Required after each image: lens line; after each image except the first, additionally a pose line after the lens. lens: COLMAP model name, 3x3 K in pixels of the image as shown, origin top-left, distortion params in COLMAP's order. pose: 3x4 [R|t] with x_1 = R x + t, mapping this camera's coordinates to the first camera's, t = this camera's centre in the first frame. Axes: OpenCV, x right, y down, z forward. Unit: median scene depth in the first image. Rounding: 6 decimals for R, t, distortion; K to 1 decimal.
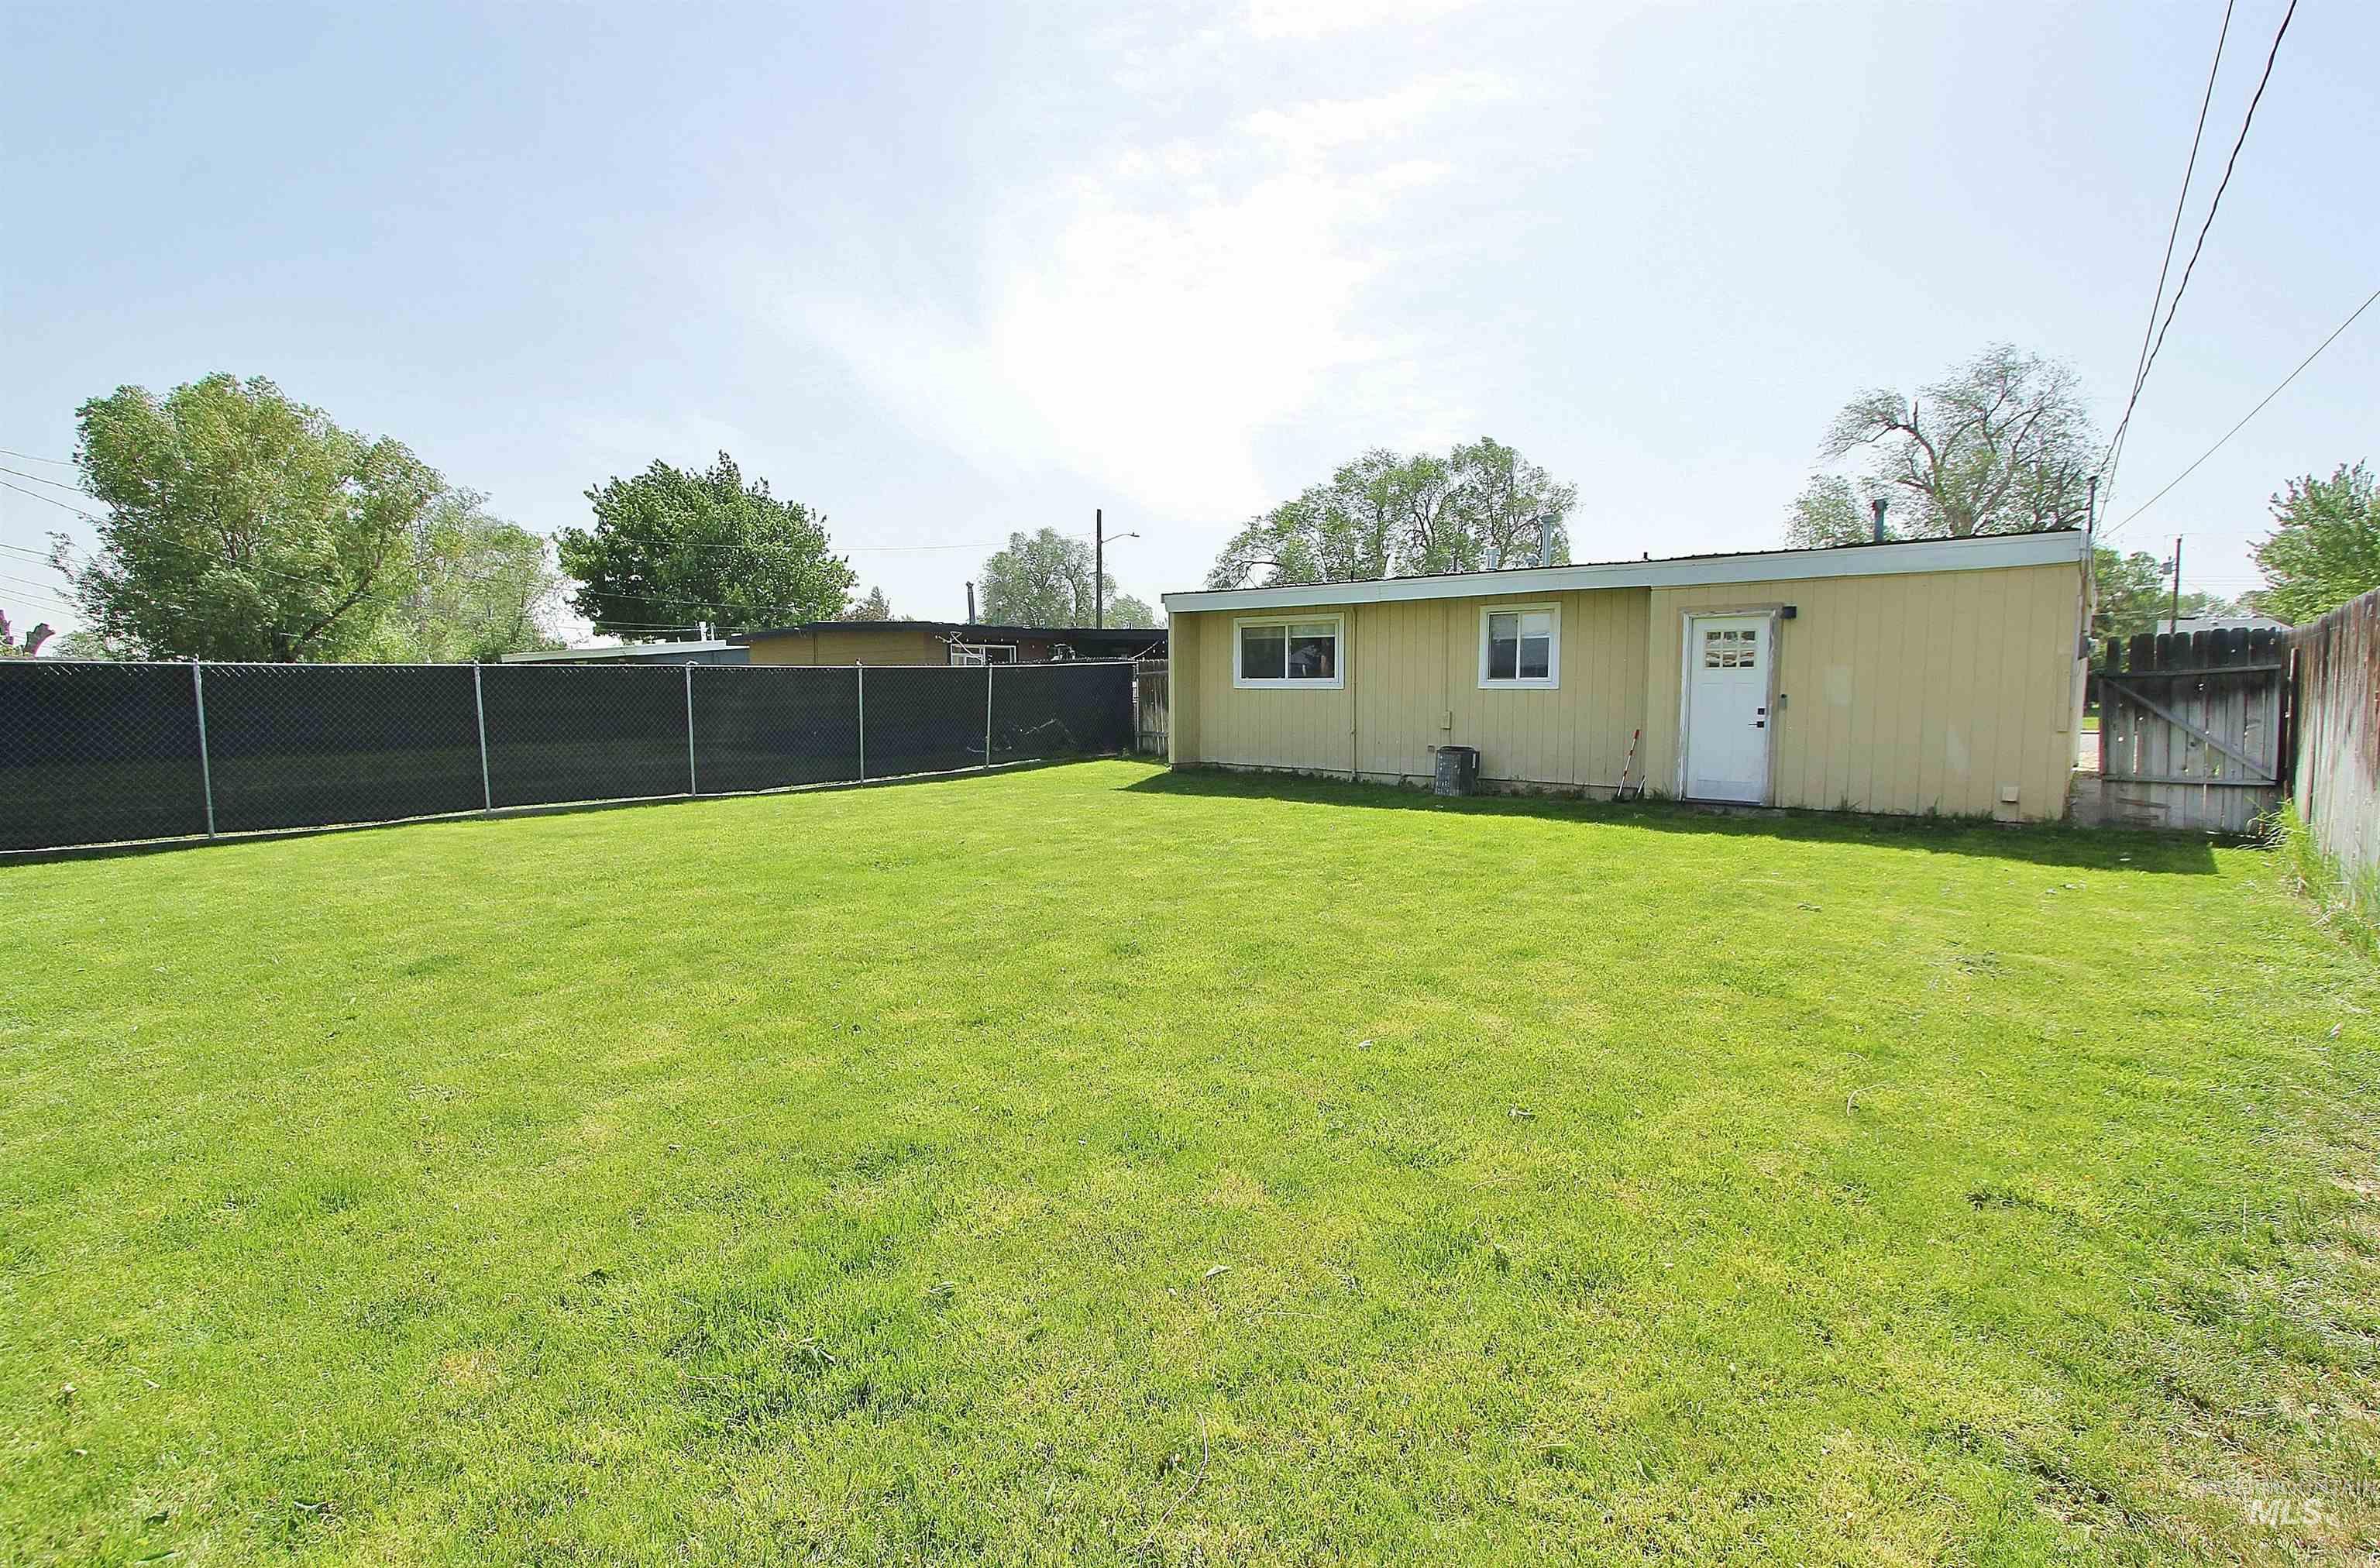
lens RADIAL K [[1088.5, 0, 1190.0], [0, 1088.5, 784.0], [0, 0, 1]] dist [0.048557, 0.000317]
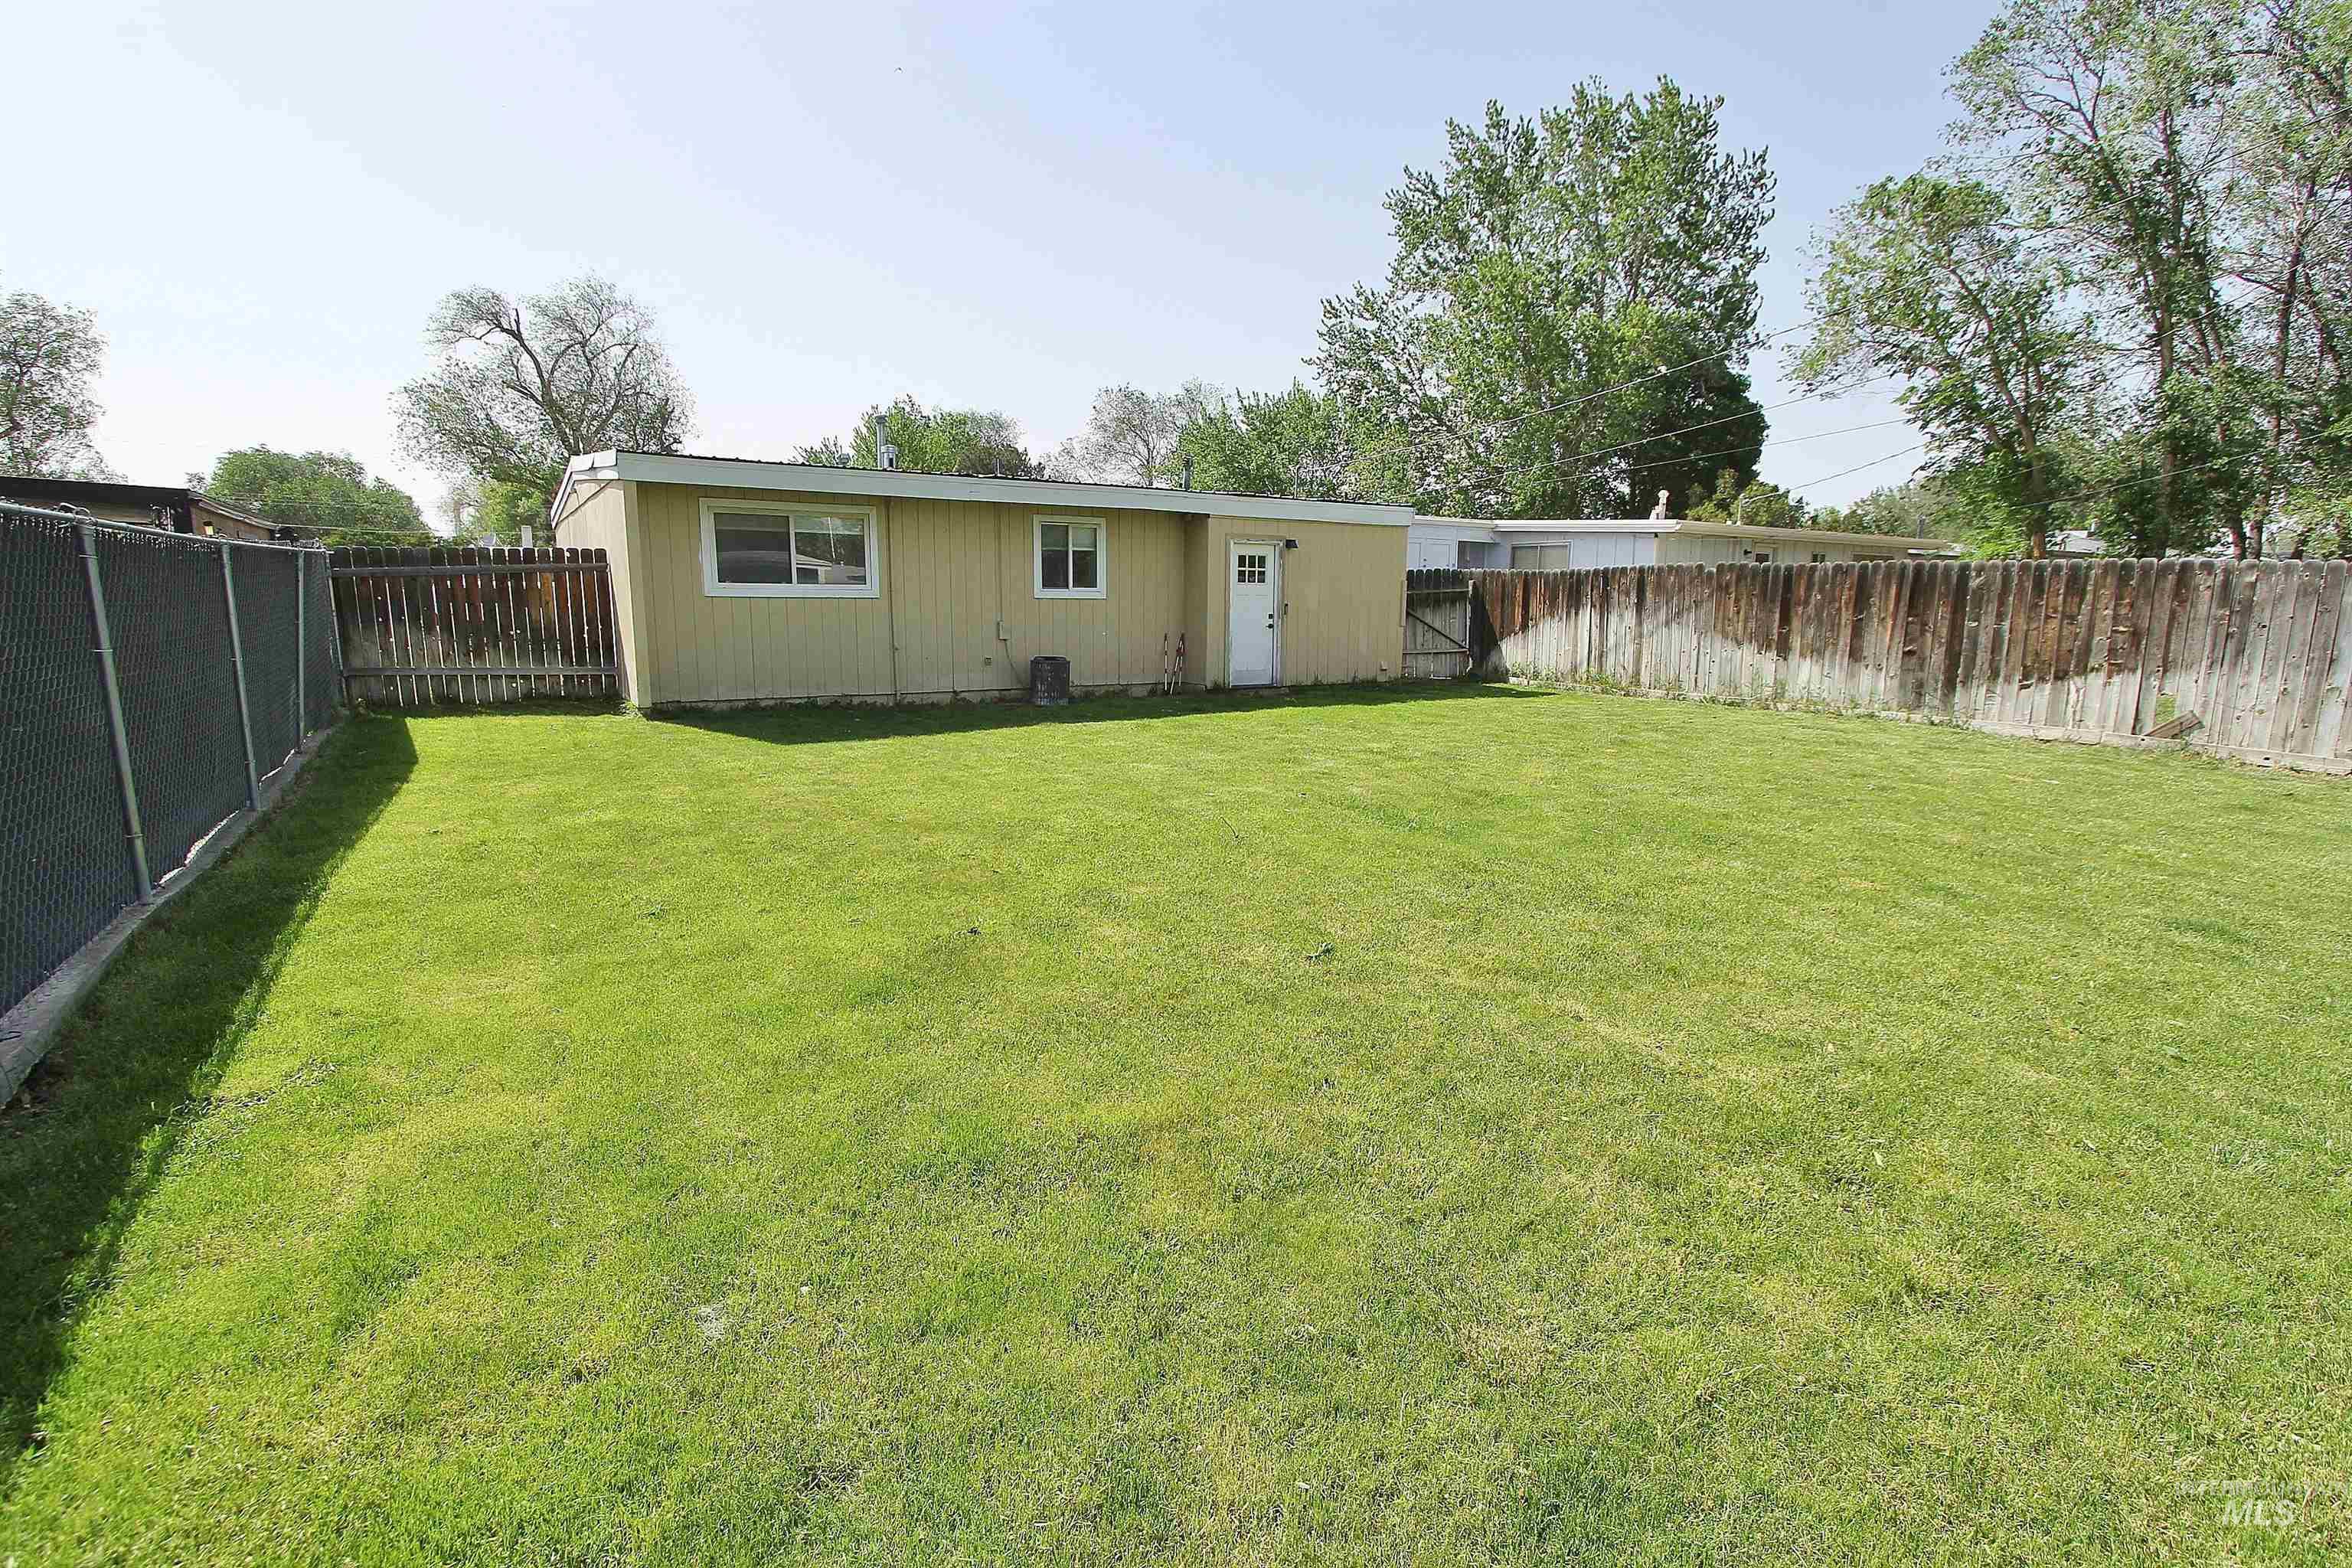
lens RADIAL K [[1087.5, 0, 1176.0], [0, 1087.5, 784.0], [0, 0, 1]] dist [-0.014597, 0.000268]
pose [[0.330849, -0.161385, 0.929782, -0.627705], [0.076236, 0.986619, 0.144123, -0.050951], [-0.940599, 0.023199, 0.338725, 0.527497]]
